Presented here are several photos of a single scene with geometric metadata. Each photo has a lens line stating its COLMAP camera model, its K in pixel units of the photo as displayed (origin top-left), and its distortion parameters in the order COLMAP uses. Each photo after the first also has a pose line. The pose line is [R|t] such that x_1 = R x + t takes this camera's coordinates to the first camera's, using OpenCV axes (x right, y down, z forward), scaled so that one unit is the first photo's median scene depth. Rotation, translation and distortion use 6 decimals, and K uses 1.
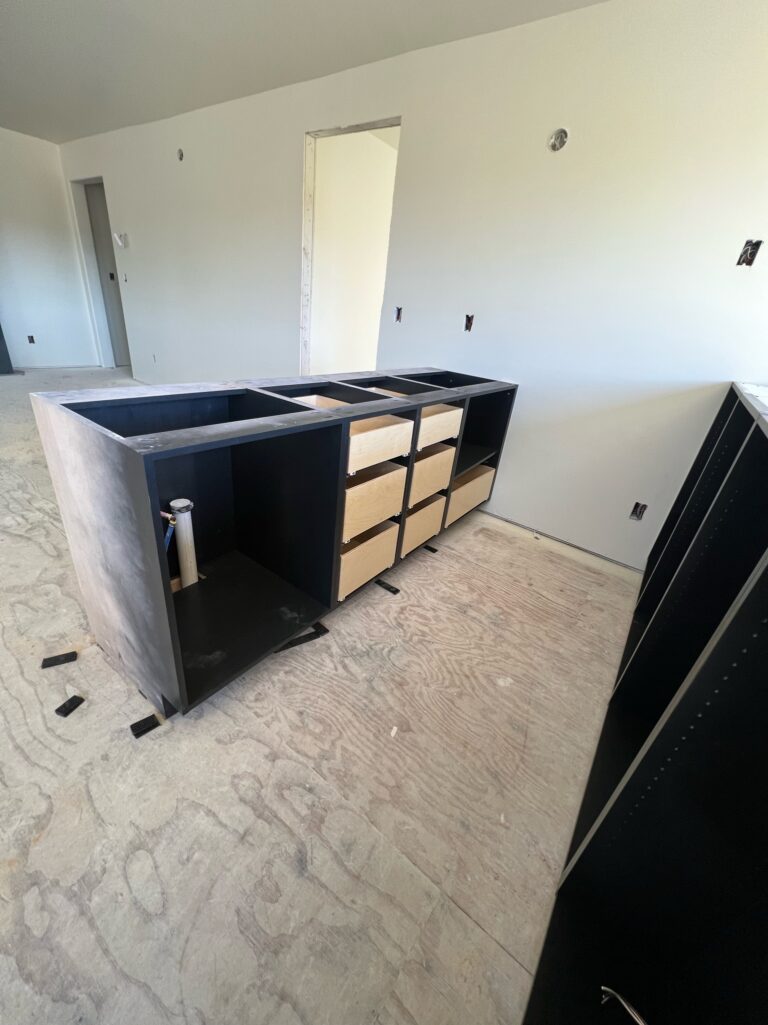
lens RADIAL K [[406.7, 0, 387.0], [0, 406.7, 509.4], [0, 0, 1]] dist [-0.001171, -0.000139]
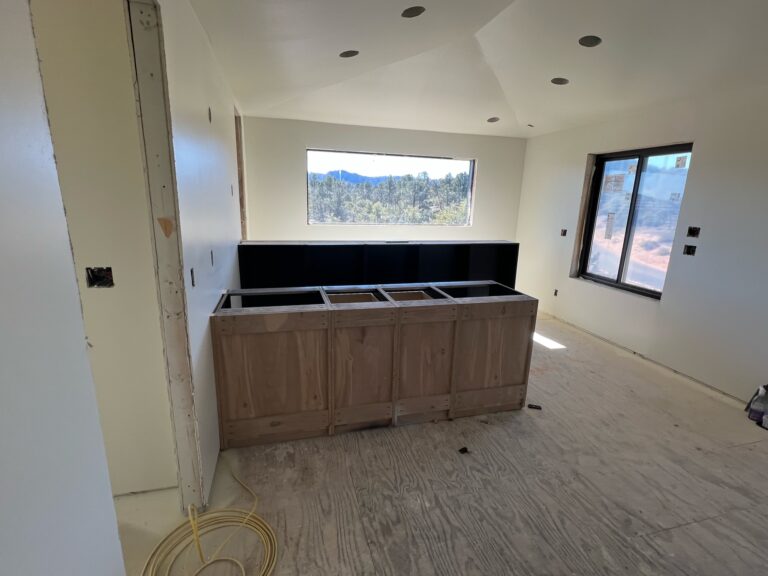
lens RADIAL K [[361.3, 0, 379.6], [0, 361.3, 287.7], [0, 0, 1]] dist [-0.001327, 0.000071]
pose [[-0.768807, -0.280121, 0.574864, -1.515344], [0.174129, 0.773283, 0.609683, -2.099689], [-0.615317, 0.568829, -0.545728, 3.079989]]
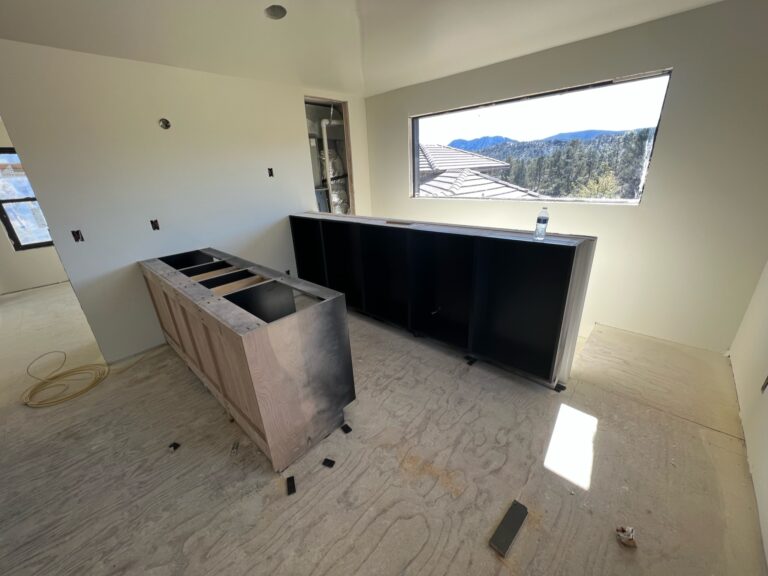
lens RADIAL K [[304.8, 0, 383.5], [0, 304.8, 284.1], [0, 0, 1]] dist [-0.001171, -0.000139]
pose [[0.100407, -0.455189, 0.884715, -1.970306], [0.490845, 0.796130, 0.353905, -0.656891], [-0.865442, 0.398724, 0.303364, 0.041891]]
